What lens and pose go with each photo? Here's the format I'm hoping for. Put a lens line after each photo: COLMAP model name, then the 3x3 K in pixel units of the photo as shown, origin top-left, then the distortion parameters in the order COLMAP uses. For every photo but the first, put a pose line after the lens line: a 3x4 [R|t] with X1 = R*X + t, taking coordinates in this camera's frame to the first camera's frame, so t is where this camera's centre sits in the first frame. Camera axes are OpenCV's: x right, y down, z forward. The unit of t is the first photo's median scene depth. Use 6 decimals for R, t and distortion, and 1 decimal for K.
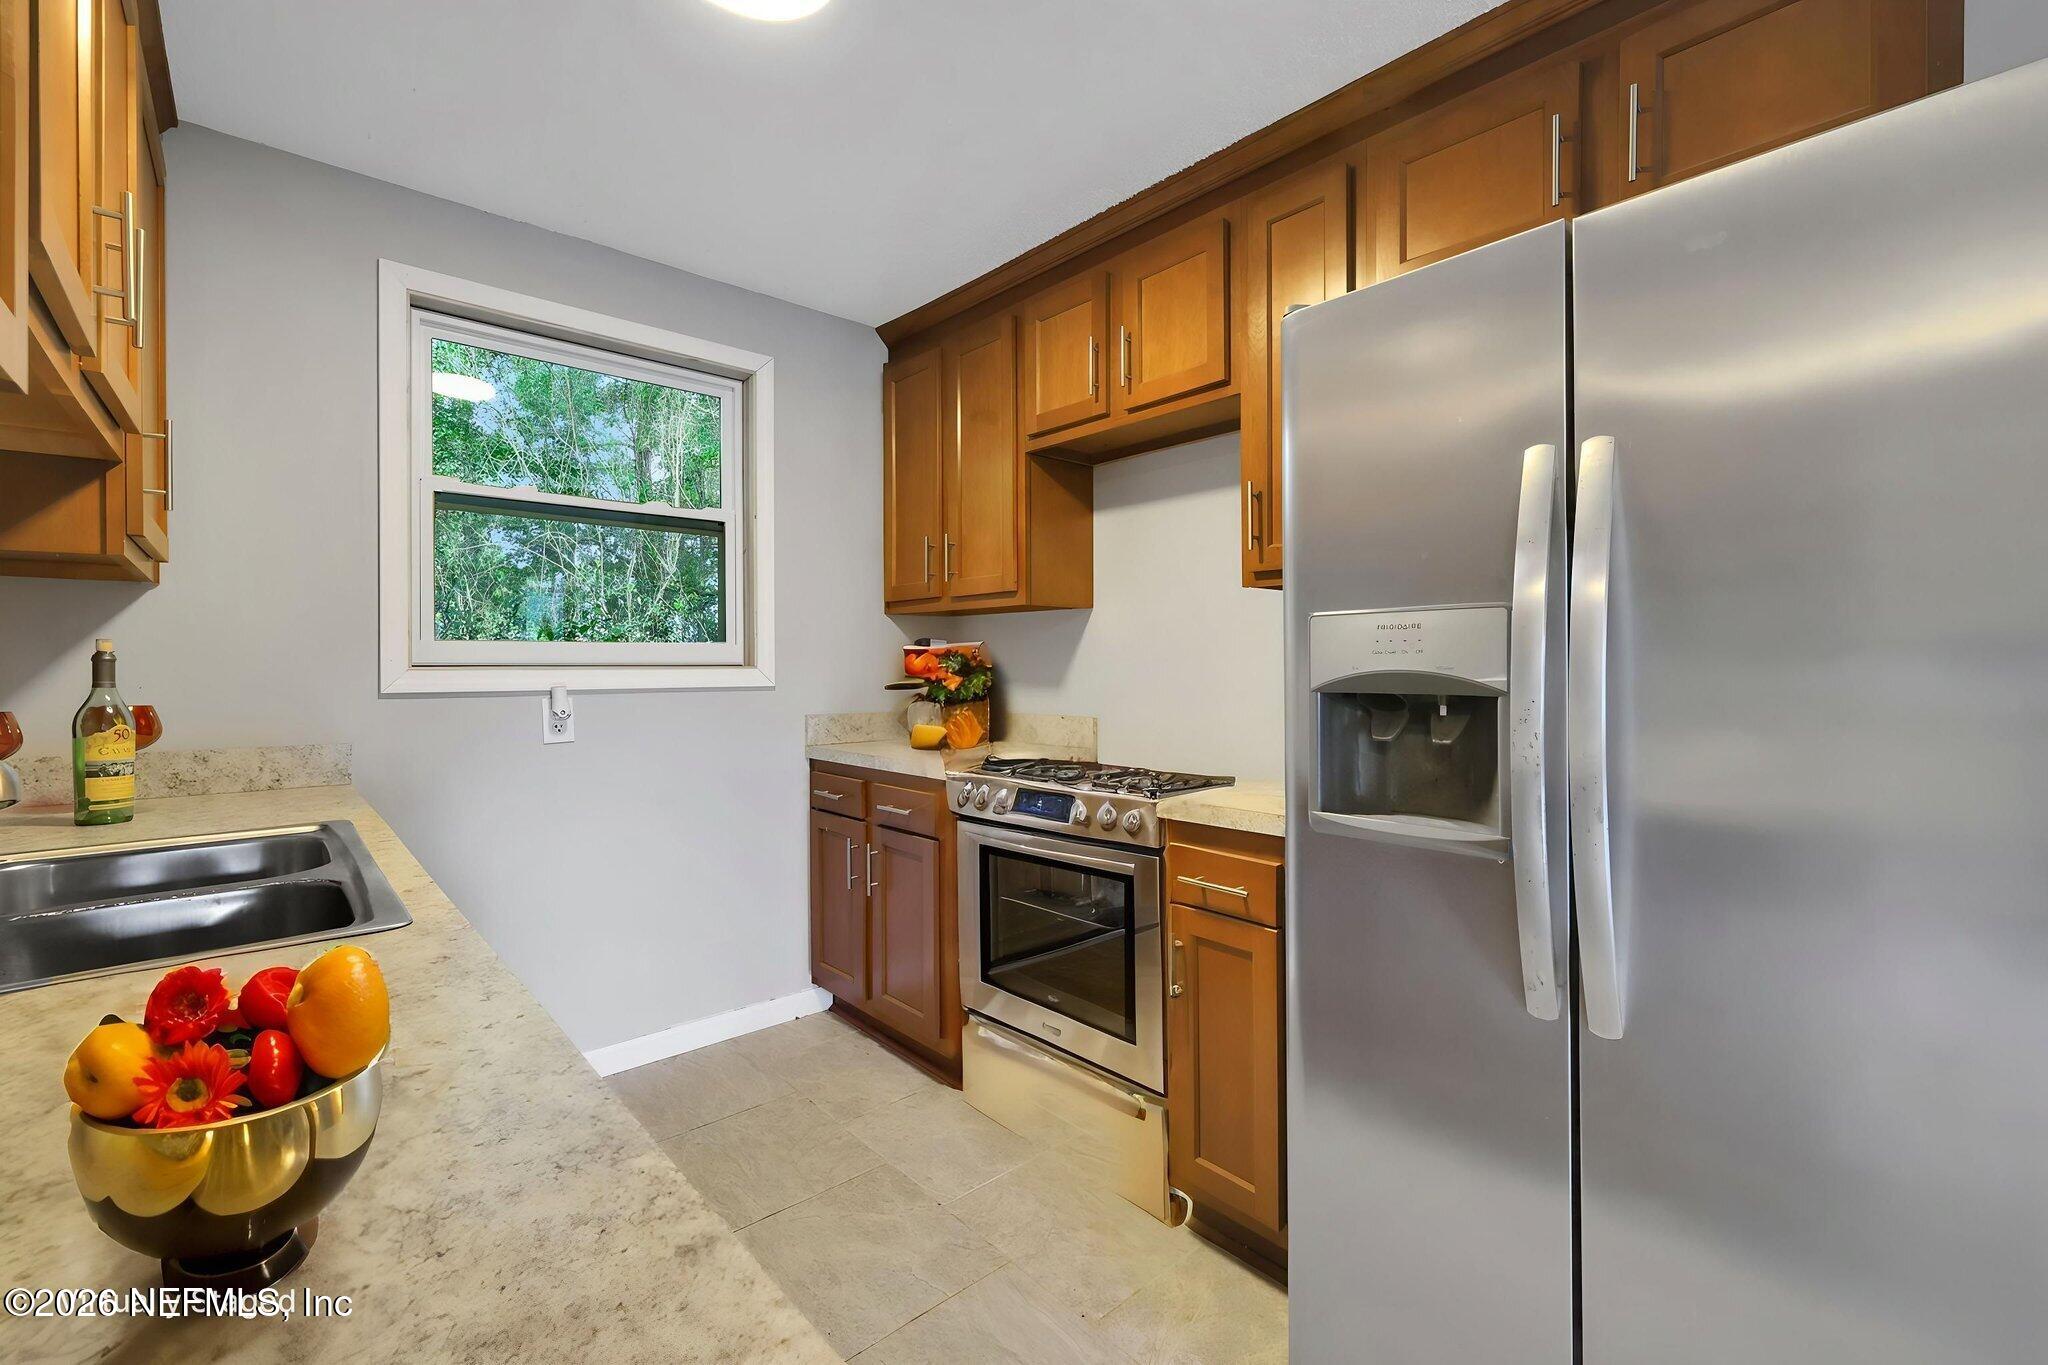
lens RADIAL K [[861.3, 0, 1025.5], [0, 861.3, 664.2], [0, 0, 1]] dist [0.000794, 0.000324]
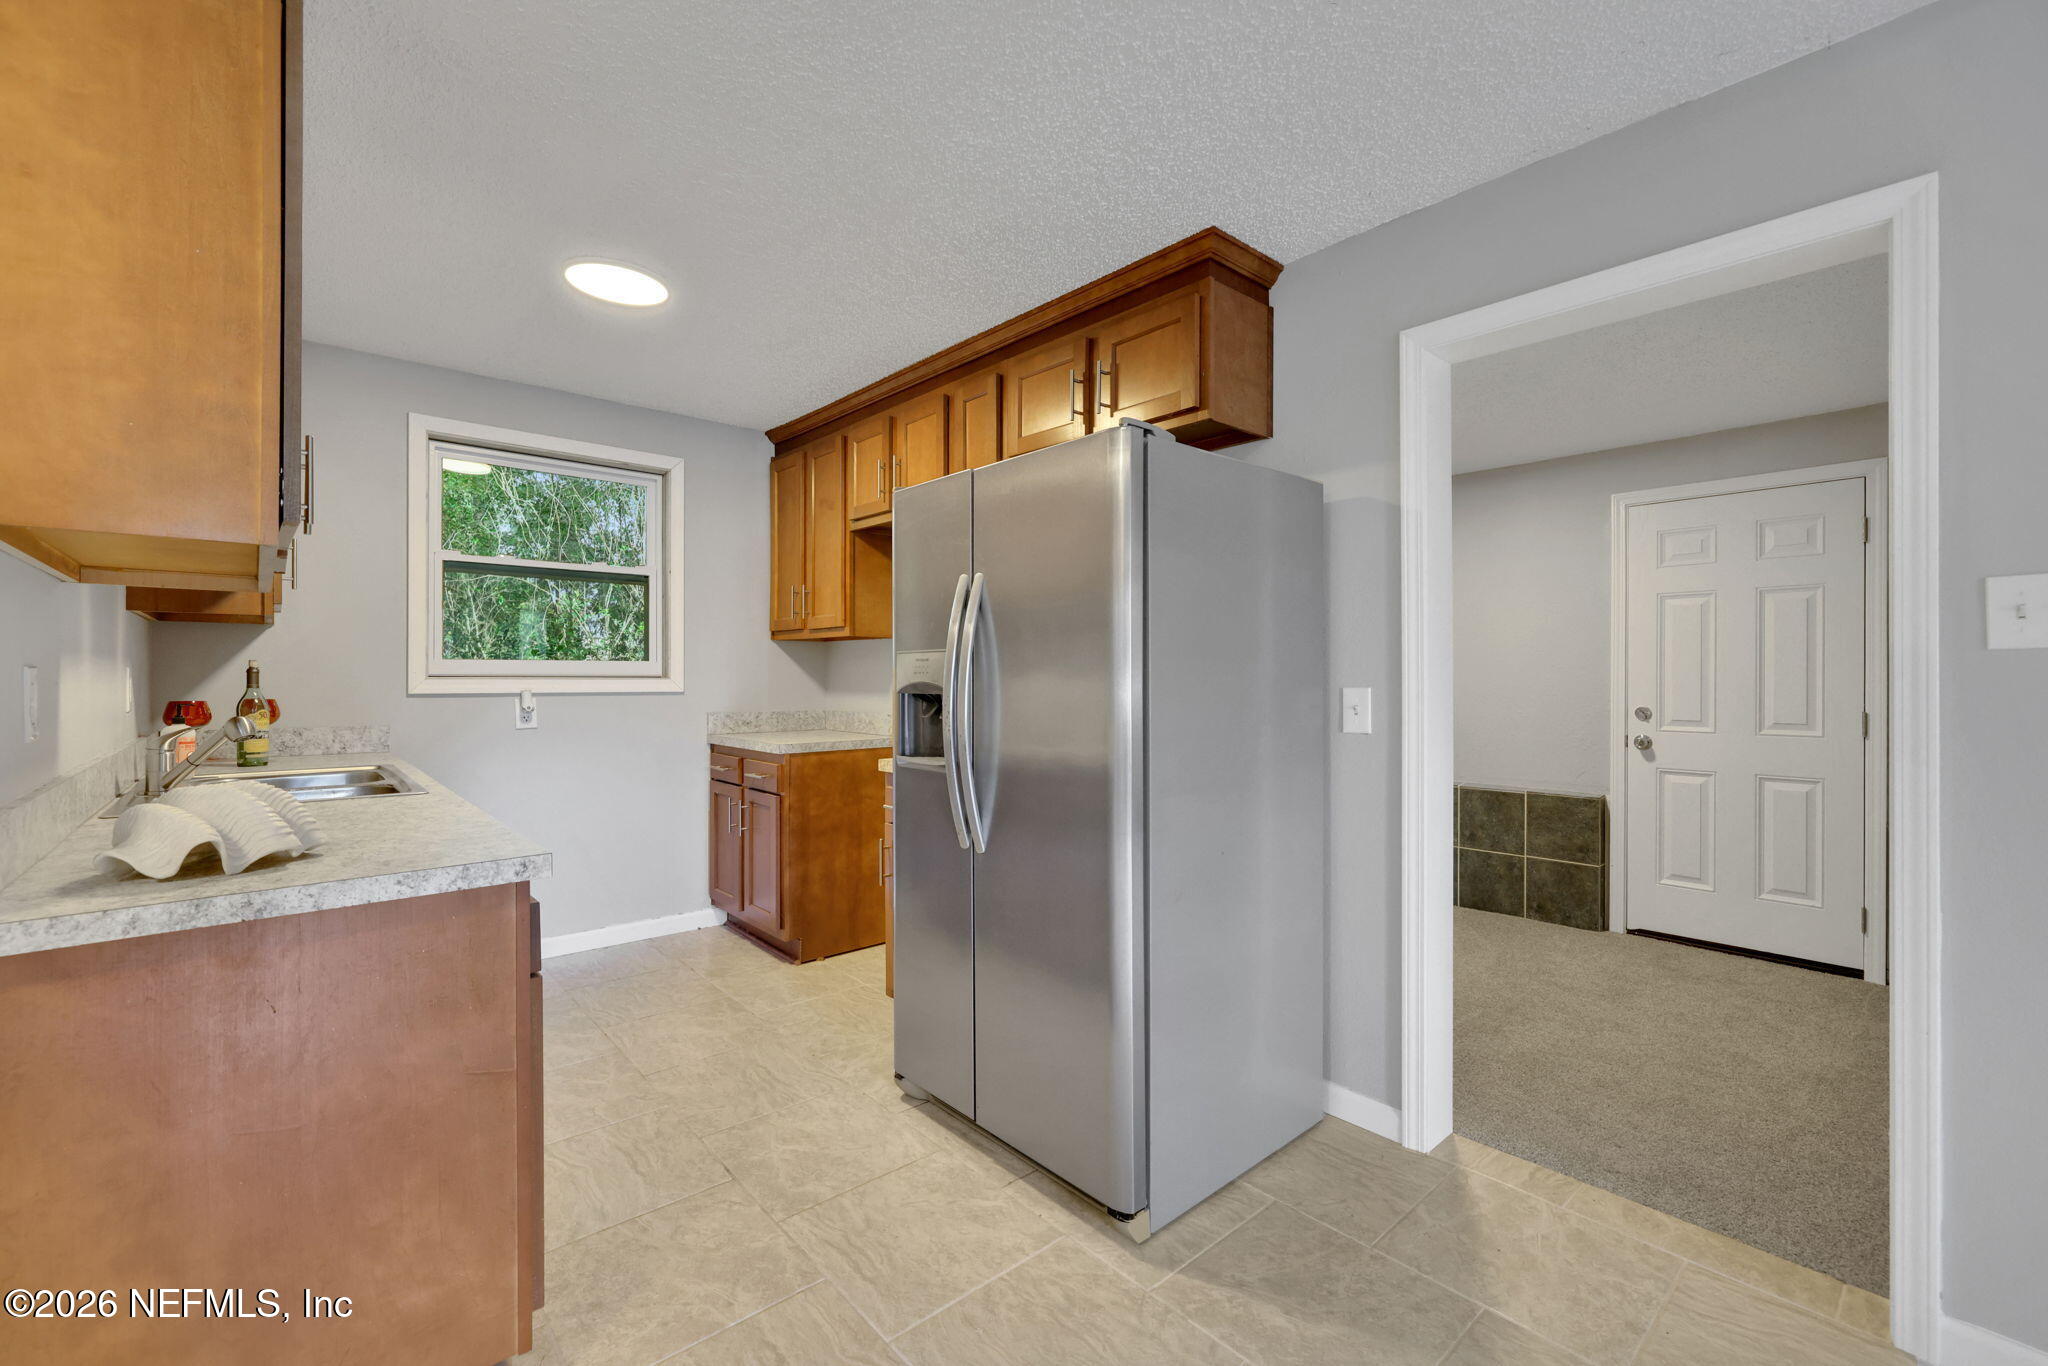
lens RADIAL K [[856.8, 0, 1026.8], [0, 856.8, 677.6], [0, 0, 1]] dist [-0.001152, -0.000158]
pose [[0.999944, 0.005992, -0.008746, 0.312981], [-0.005981, 0.999981, 0.001360, -0.003401], [0.008754, -0.001307, 0.999961, -0.439500]]
